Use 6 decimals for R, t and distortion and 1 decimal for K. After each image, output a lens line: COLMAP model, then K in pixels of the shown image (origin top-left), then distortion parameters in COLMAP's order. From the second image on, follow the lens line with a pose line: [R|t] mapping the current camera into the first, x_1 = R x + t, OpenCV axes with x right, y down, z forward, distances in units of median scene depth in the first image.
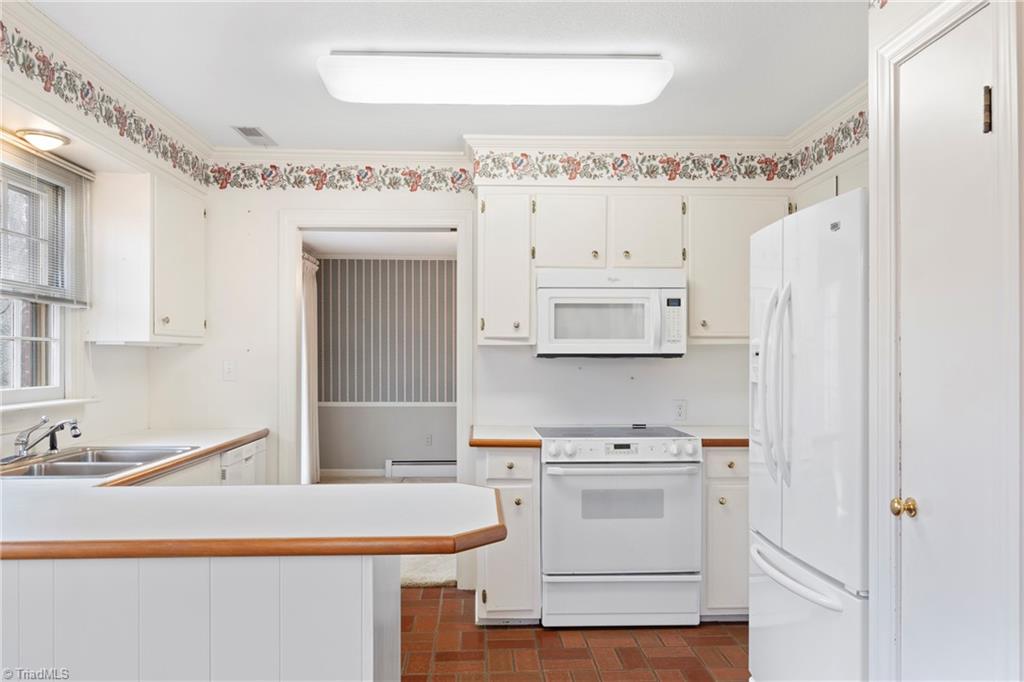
lens RADIAL K [[735.2, 0, 481.4], [0, 735.2, 355.0], [0, 0, 1]] dist [0.004611, -0.004211]
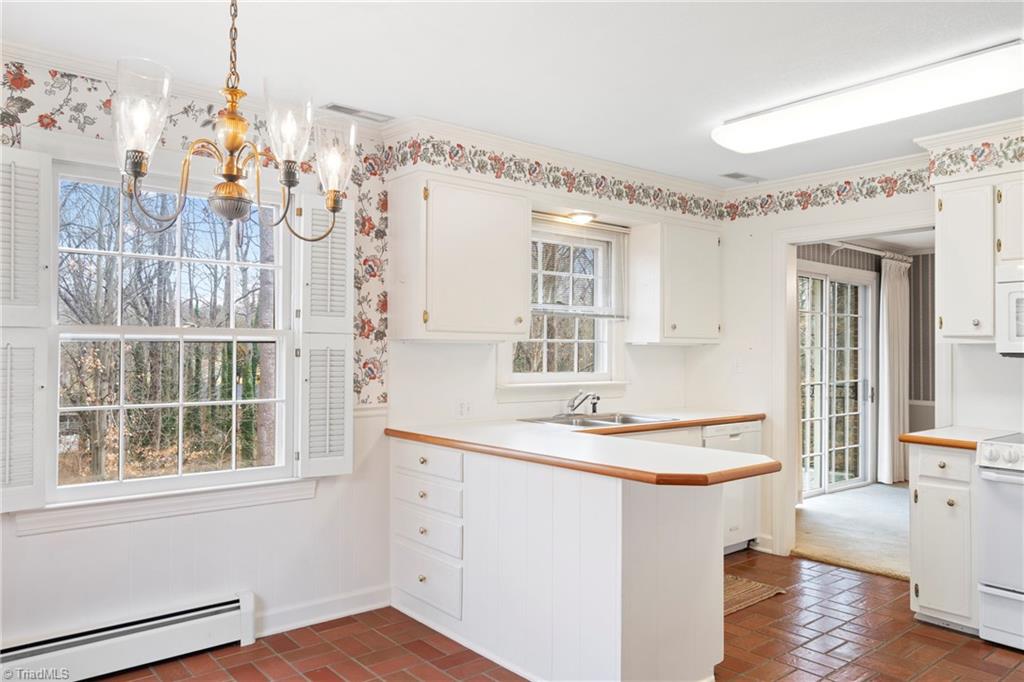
lens RADIAL K [[735.2, 0, 518.5], [0, 735.2, 344.5], [0, 0, 1]] dist [0.004611, -0.004211]
pose [[0.611176, -0.003688, -0.791486, 0.474170], [-0.007466, 0.999918, -0.010425, 0.002215], [0.791460, 0.012280, 0.611098, -0.063613]]
